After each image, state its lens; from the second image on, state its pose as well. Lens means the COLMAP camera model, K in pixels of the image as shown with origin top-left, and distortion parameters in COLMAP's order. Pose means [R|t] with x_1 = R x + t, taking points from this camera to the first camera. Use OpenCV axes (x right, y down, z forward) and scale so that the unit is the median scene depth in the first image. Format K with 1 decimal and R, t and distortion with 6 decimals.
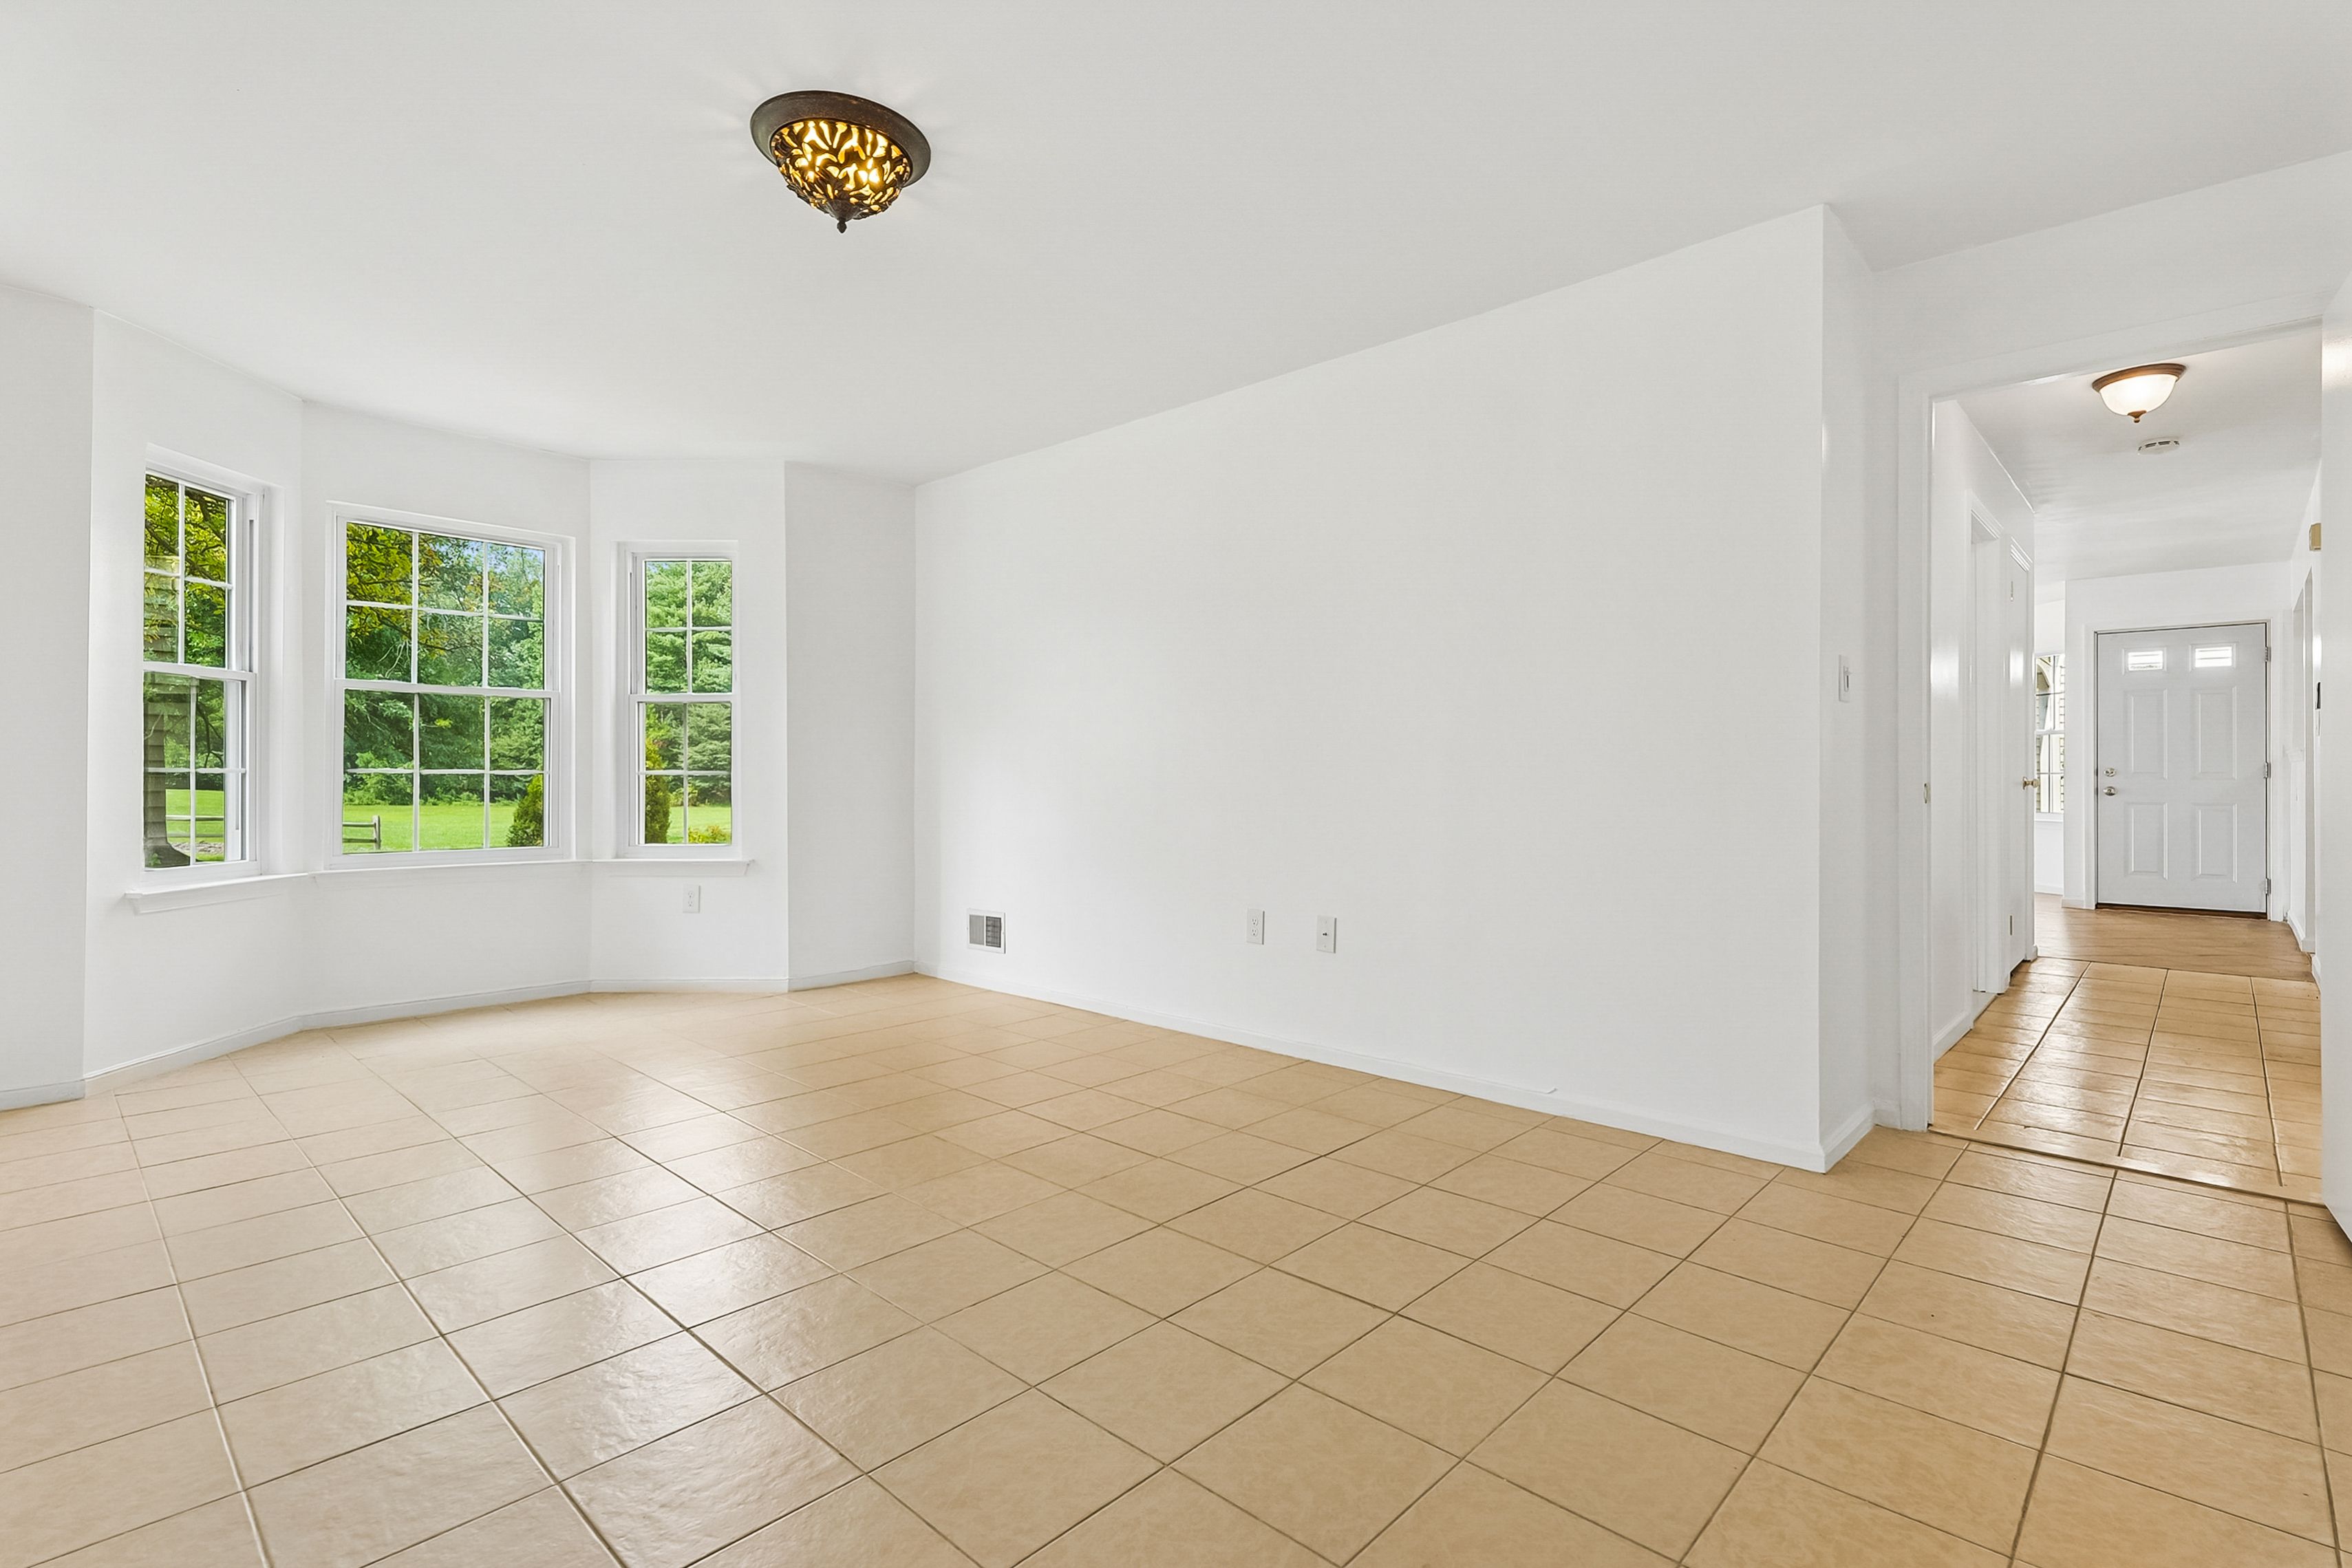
lens RADIAL K [[1097.4, 0, 1176.0], [0, 1097.4, 784.0], [0, 0, 1]] dist [0.003171, 0.000326]
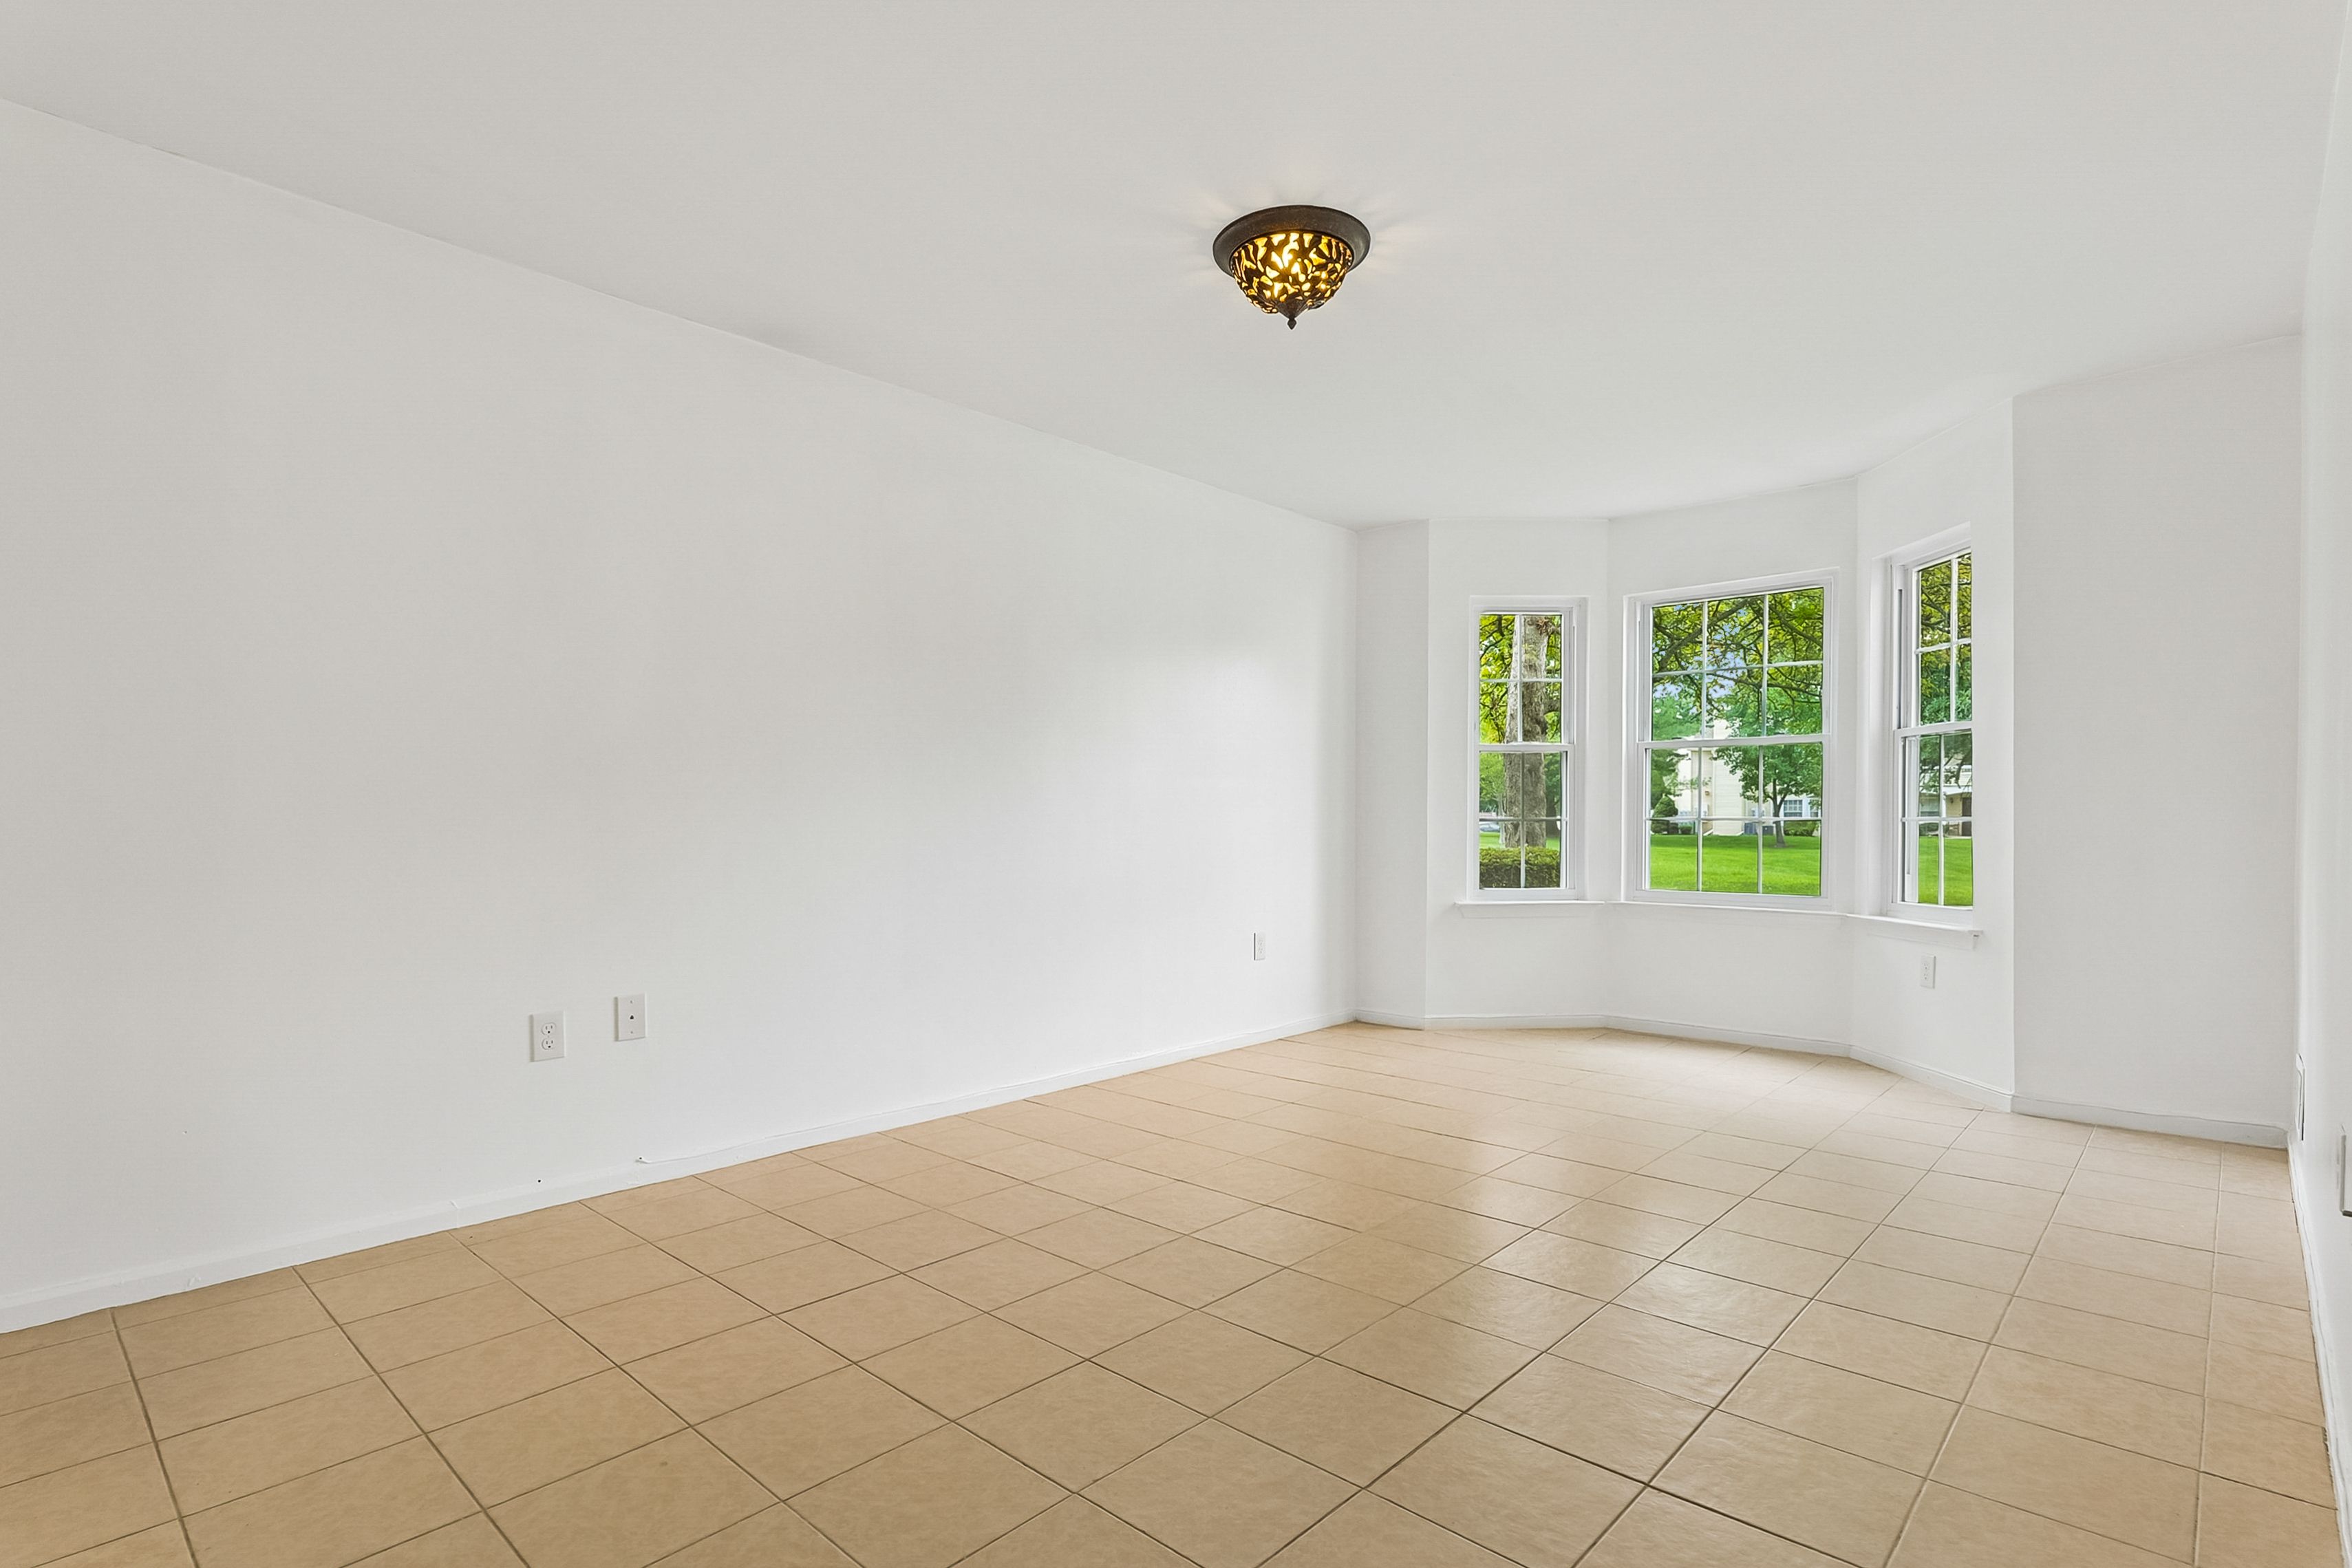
lens RADIAL K [[1132.3, 0, 1176.2], [0, 1132.3, 848.0], [0, 0, 1]] dist [0.000249, 0.000101]
pose [[0.003884, 0.017208, -0.999844, 0.518729], [-0.002885, 0.999848, 0.017197, -0.001238], [0.999988, 0.002818, 0.003933, 0.545381]]
